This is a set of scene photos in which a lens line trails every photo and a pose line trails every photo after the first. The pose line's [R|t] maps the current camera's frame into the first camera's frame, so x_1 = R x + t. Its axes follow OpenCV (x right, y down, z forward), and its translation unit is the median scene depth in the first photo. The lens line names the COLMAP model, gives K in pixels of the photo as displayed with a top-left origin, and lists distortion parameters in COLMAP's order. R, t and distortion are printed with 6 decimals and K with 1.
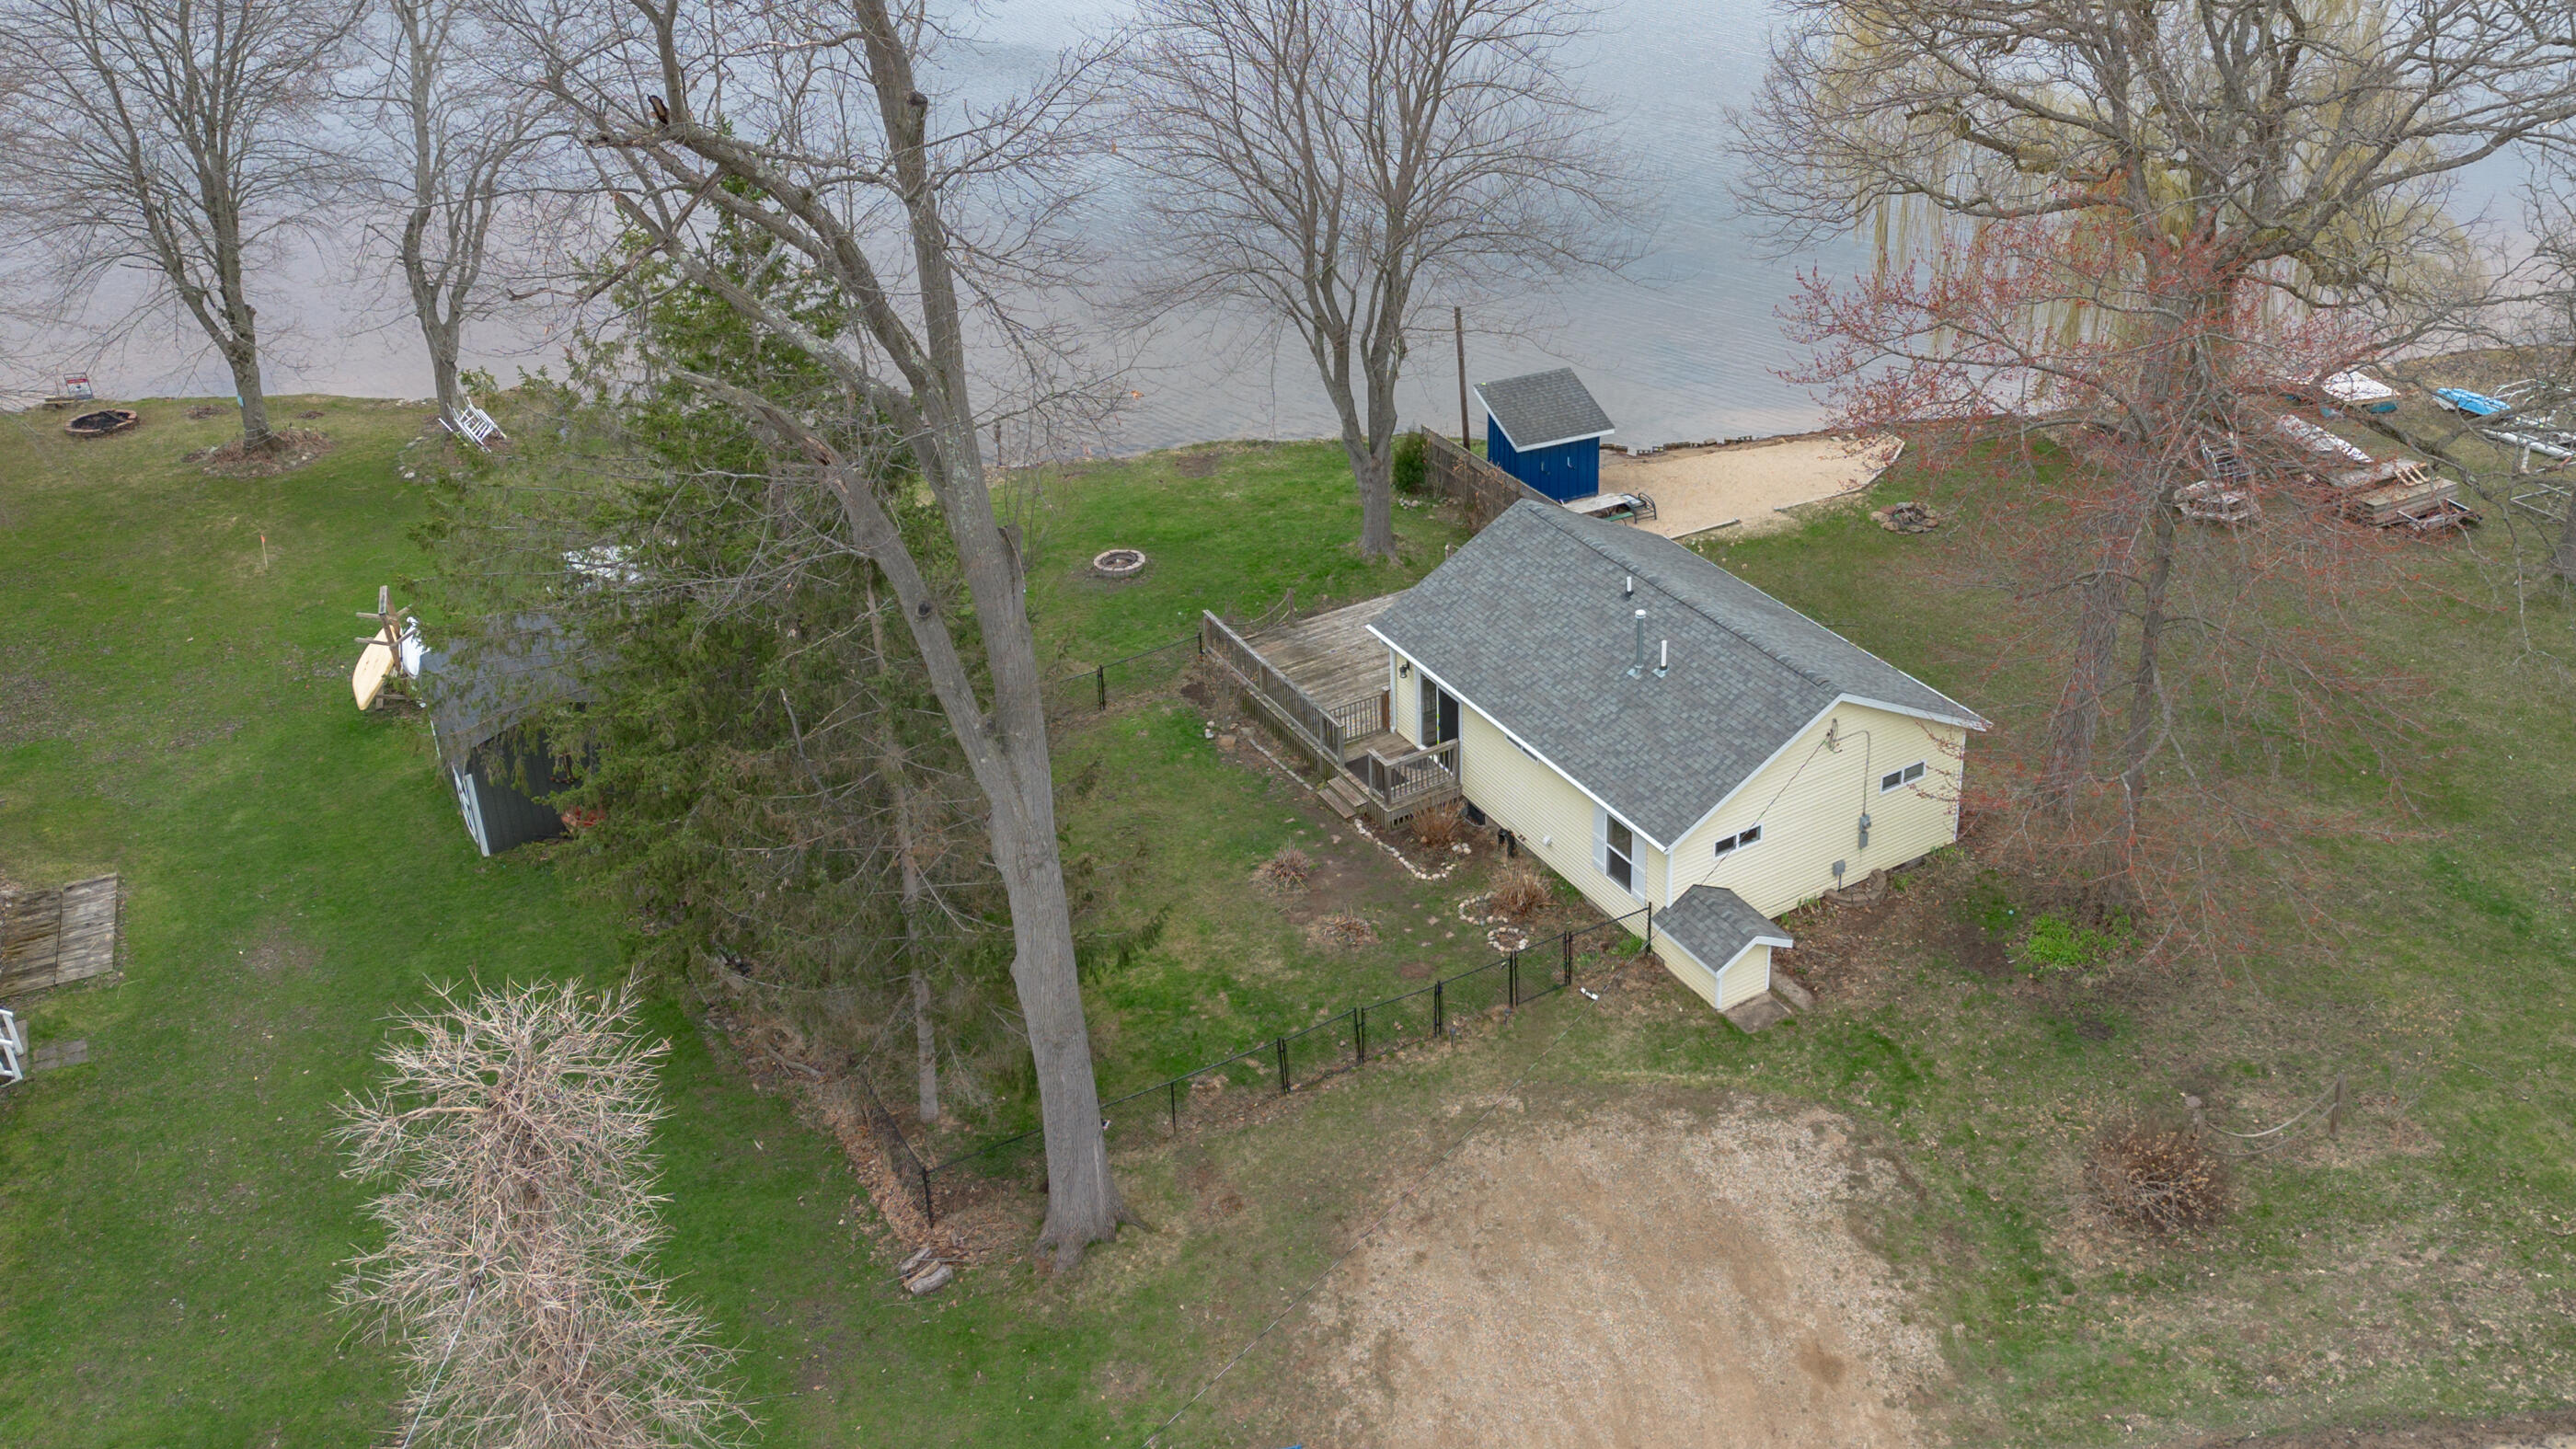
lens RADIAL K [[2091.5, 0, 1459.5], [0, 2091.5, 474.0], [0, 0, 1]] dist [0.036032, -0.006703]
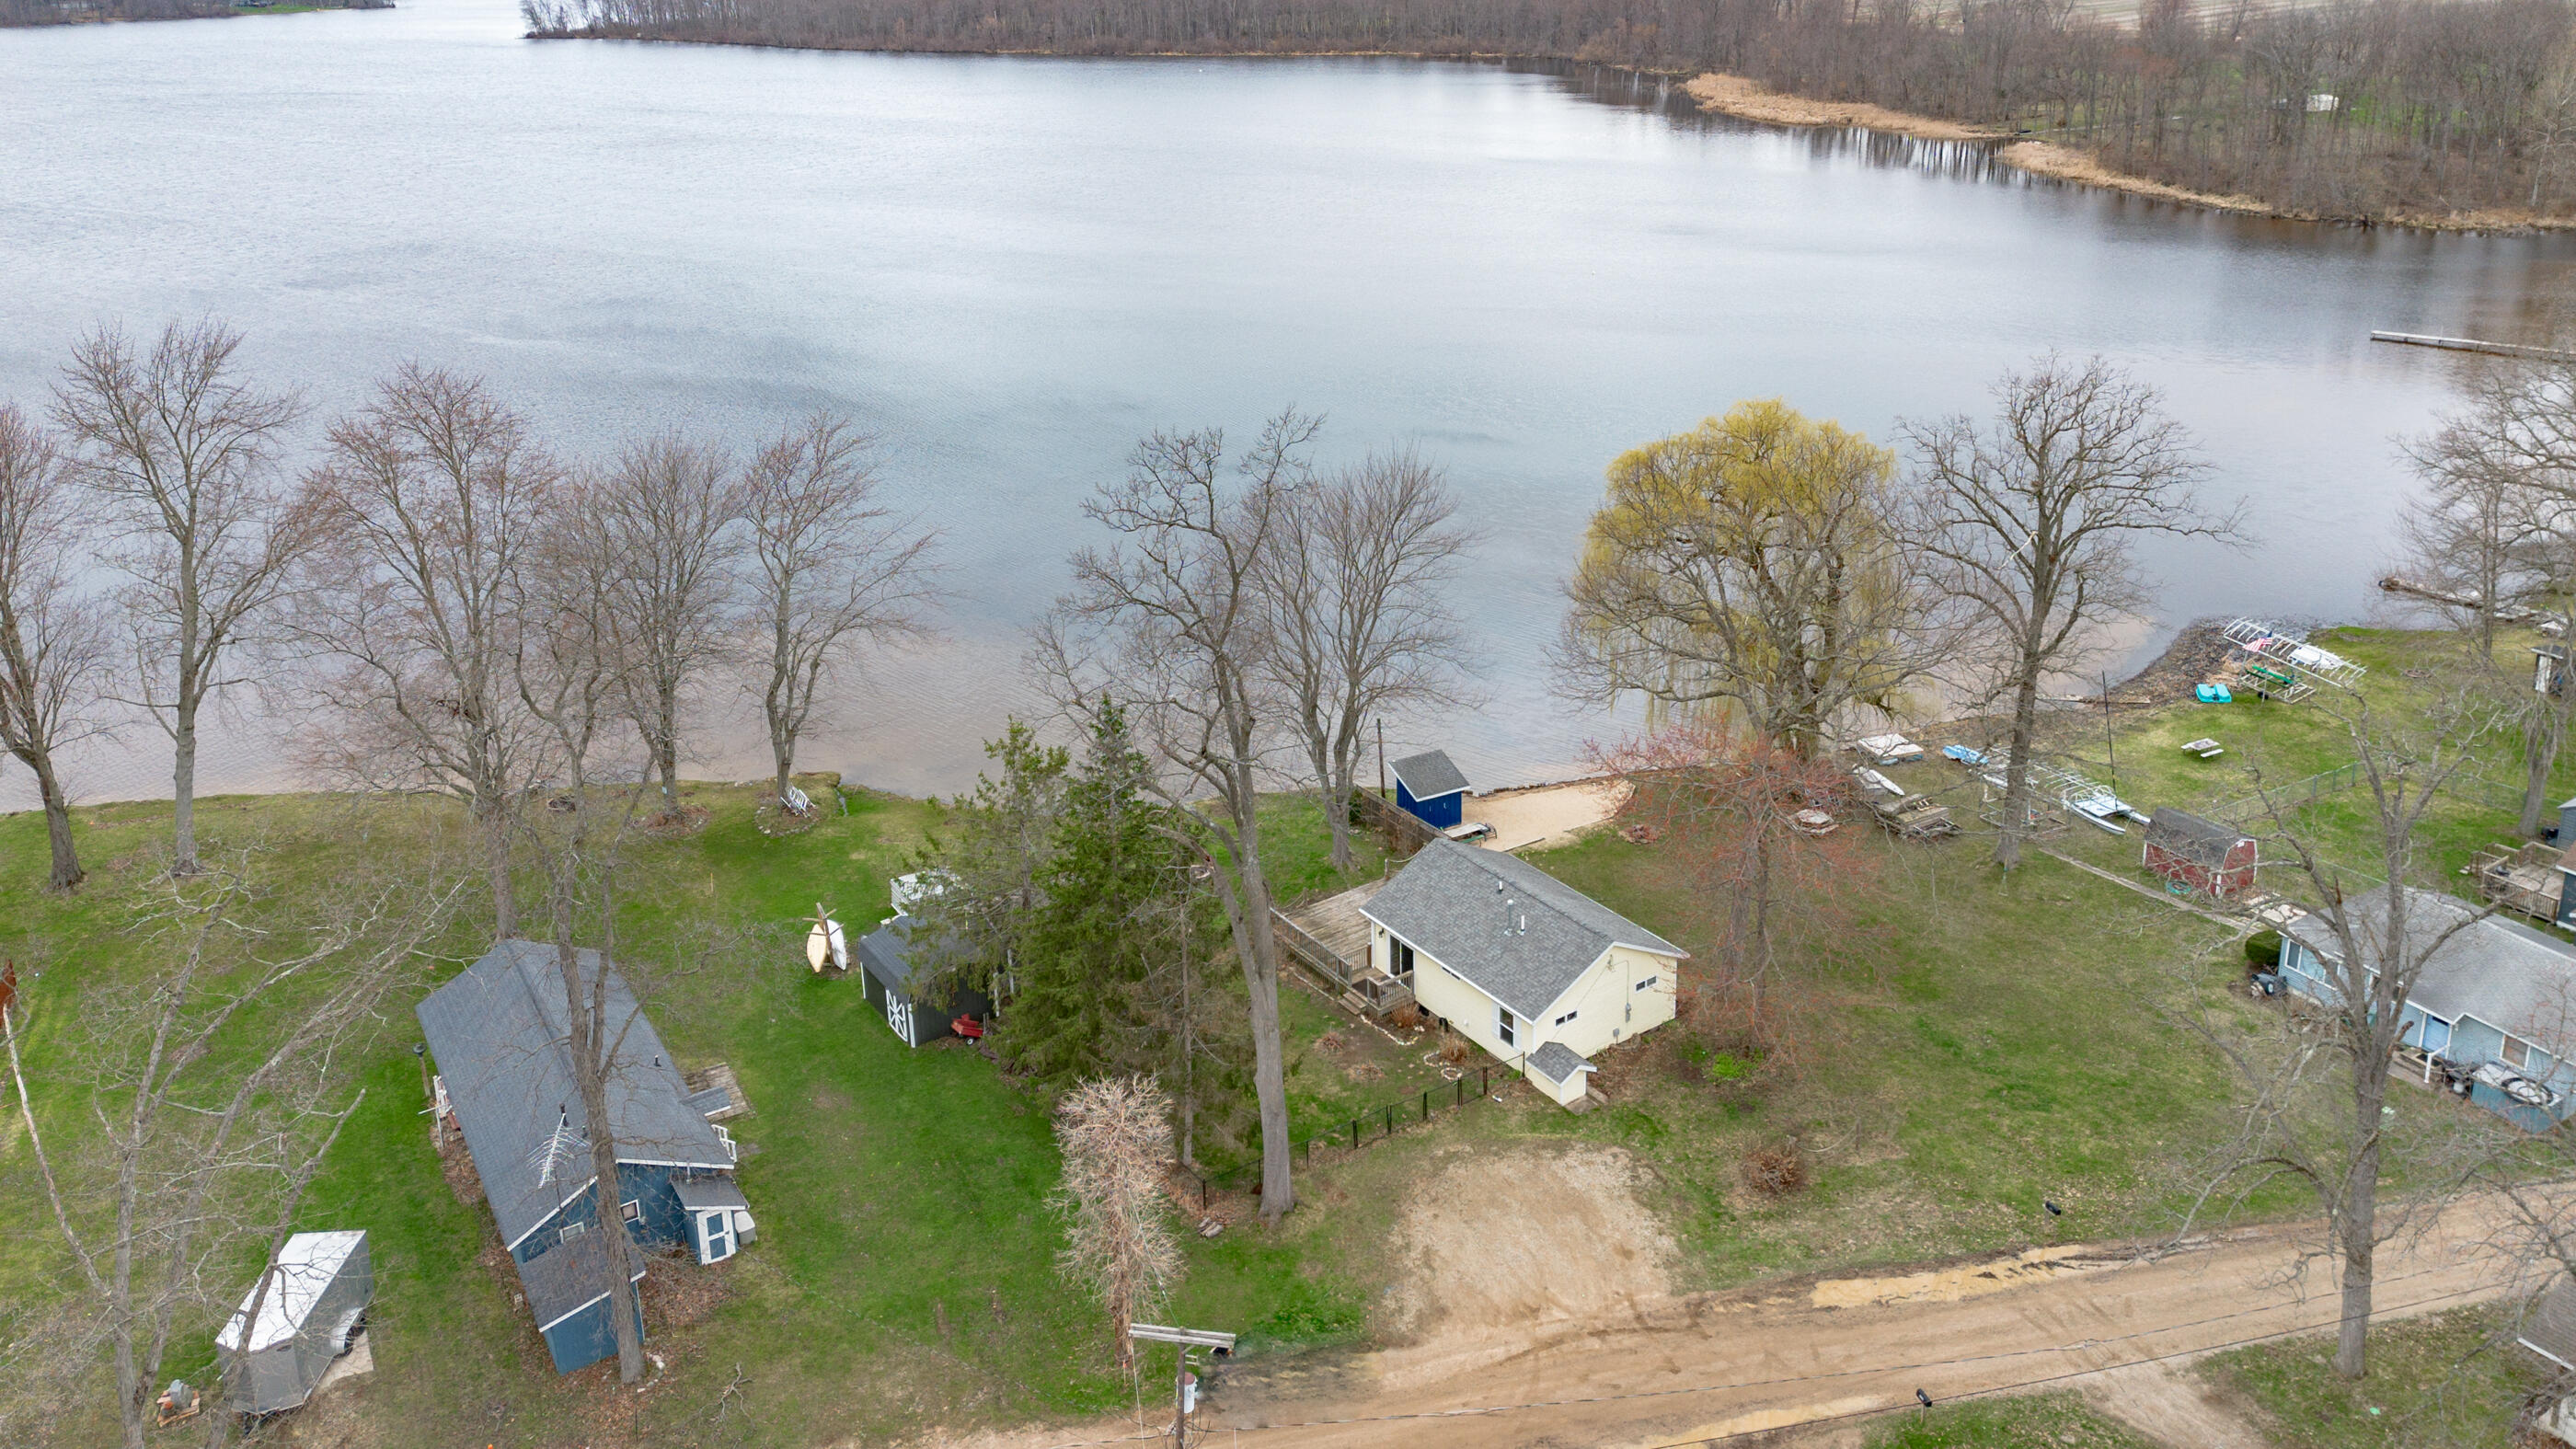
lens RADIAL K [[1753.3, 0, 1290.4], [0, 1753.3, 510.7], [0, 0, 1]] dist [0.034024, -0.000820]
pose [[0.999539, -0.021462, 0.021485, -0.154040], [0.024123, 0.990899, -0.132429, -0.088130], [-0.018447, 0.132887, 0.990960, -0.716447]]
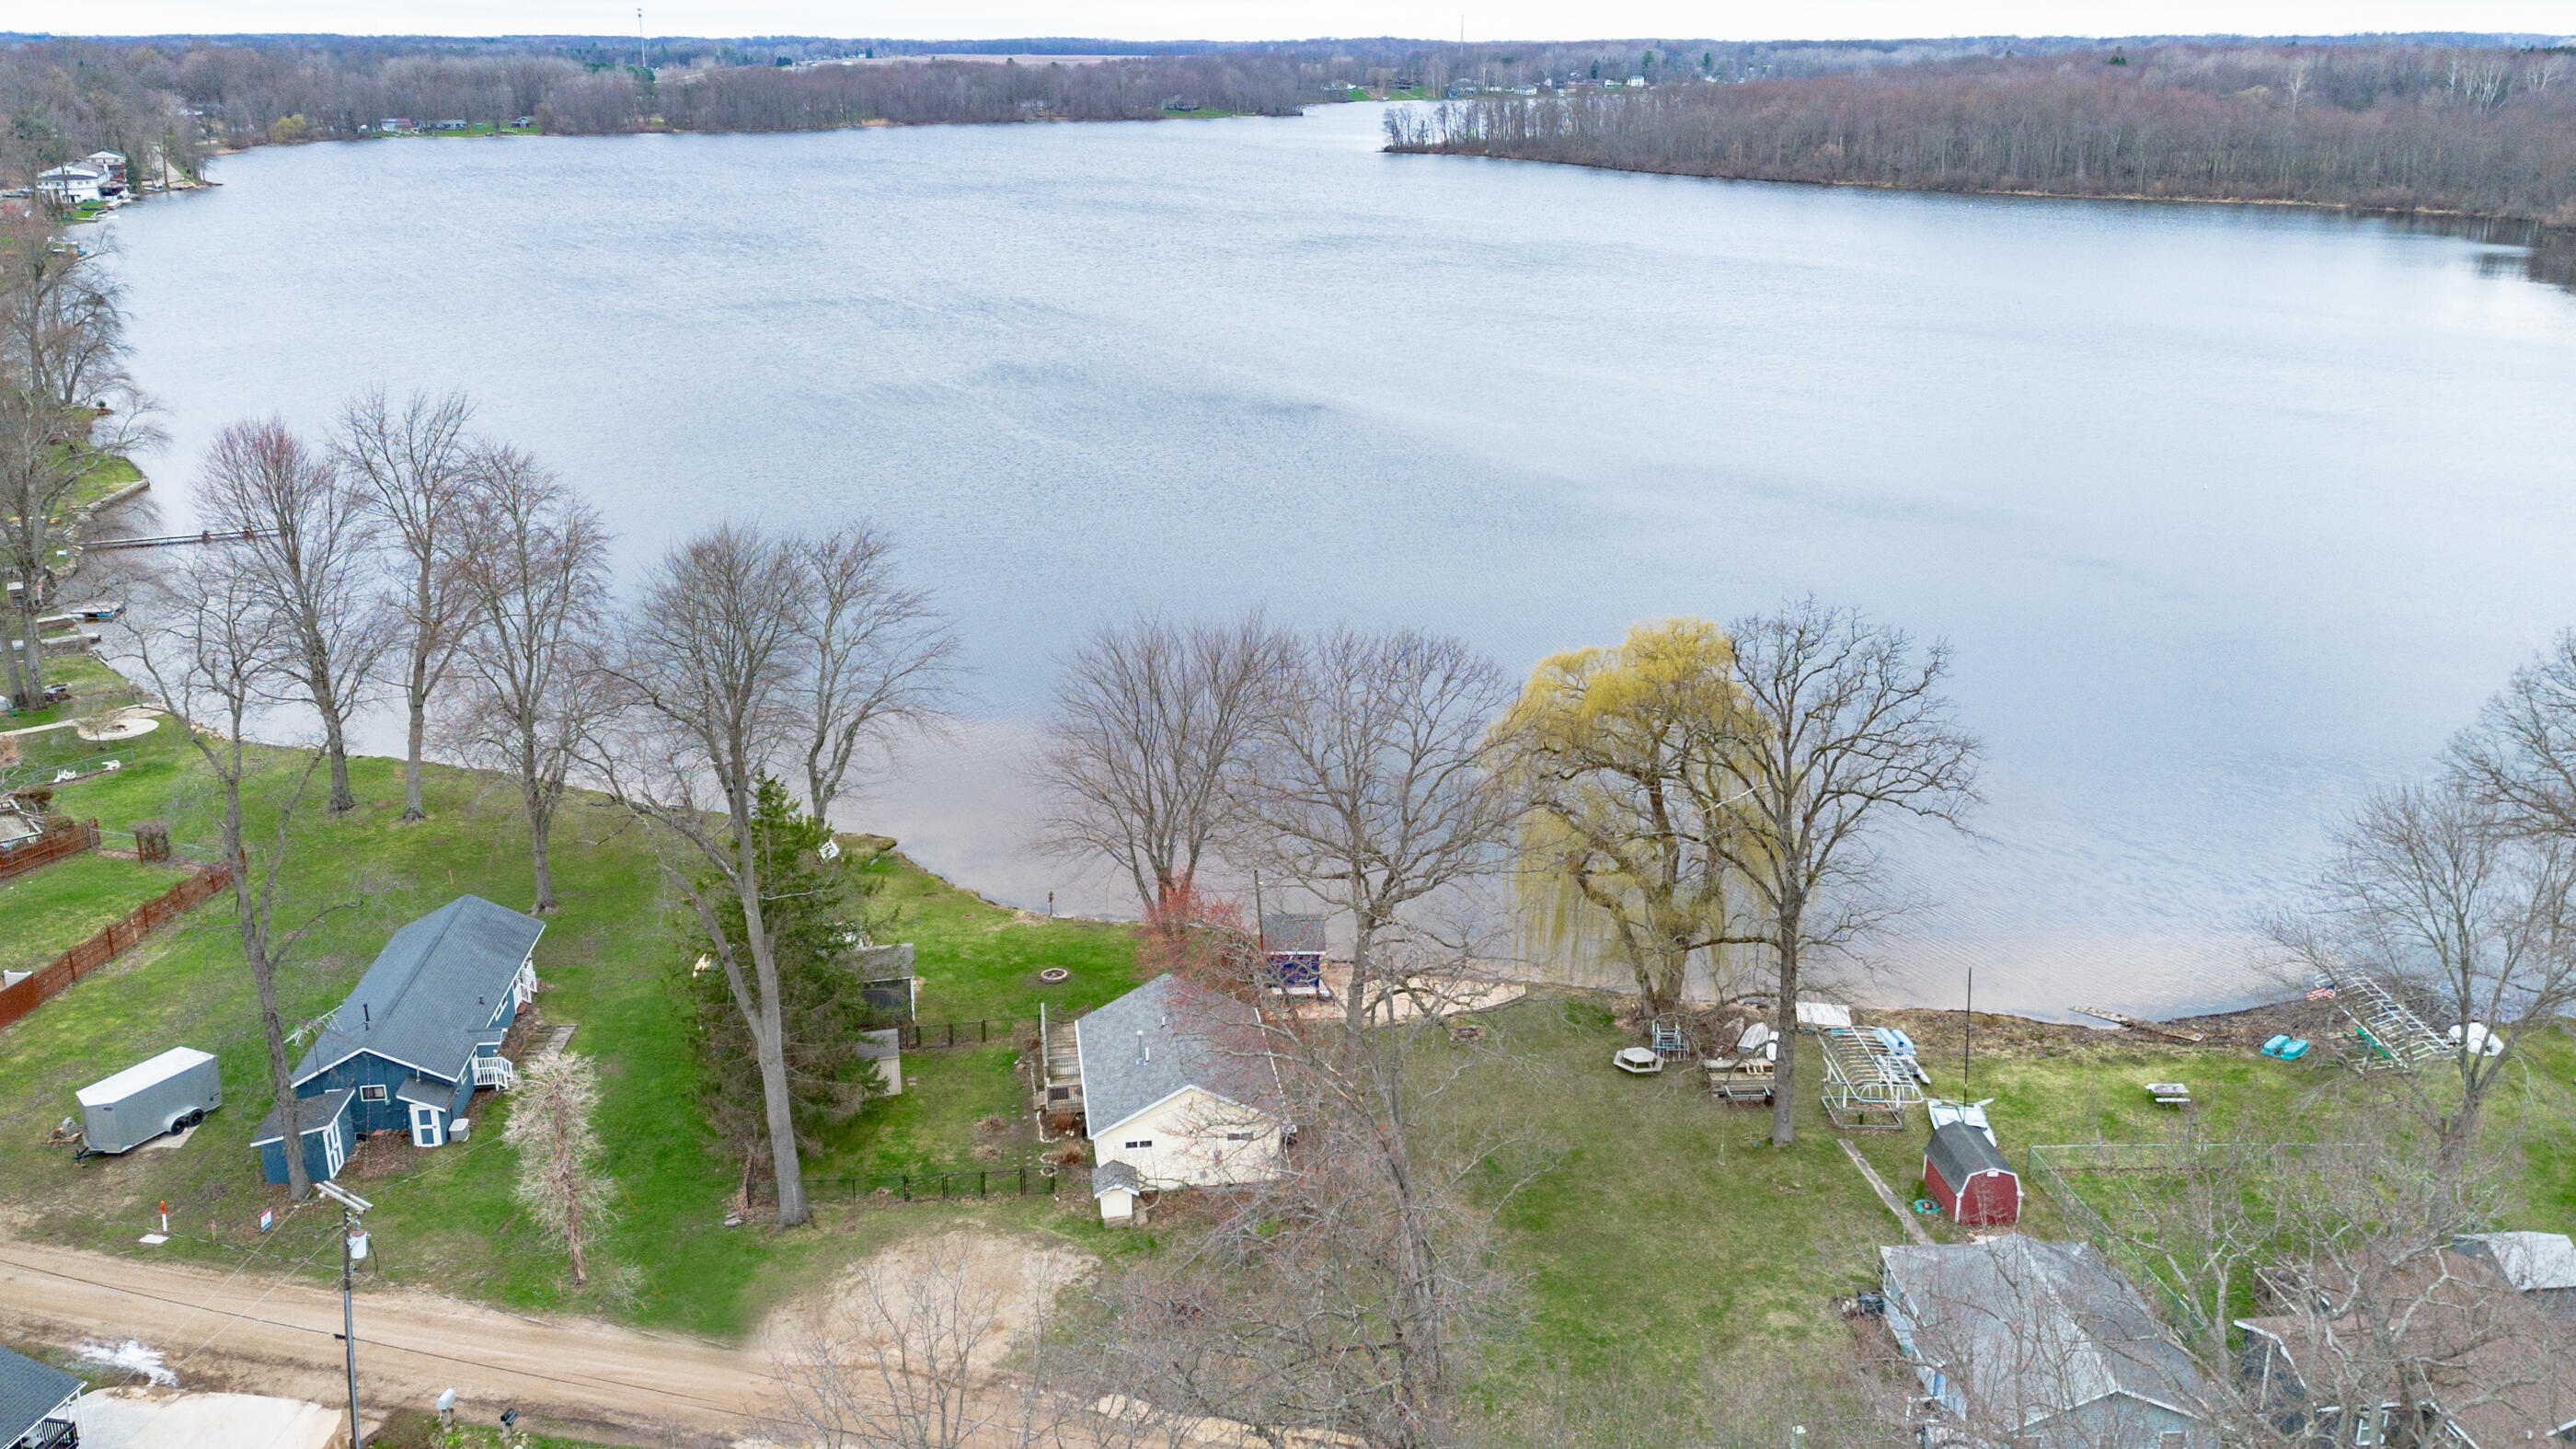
lens RADIAL K [[1911.5, 0, 1320.1], [0, 1911.5, 594.9], [0, 0, 1]] dist [0.042884, -0.002806]
pose [[0.919372, 0.109340, -0.377887, 0.980550], [-0.173928, 0.974588, -0.141162, -0.131099], [0.352850, 0.195506, 0.915027, -0.859007]]
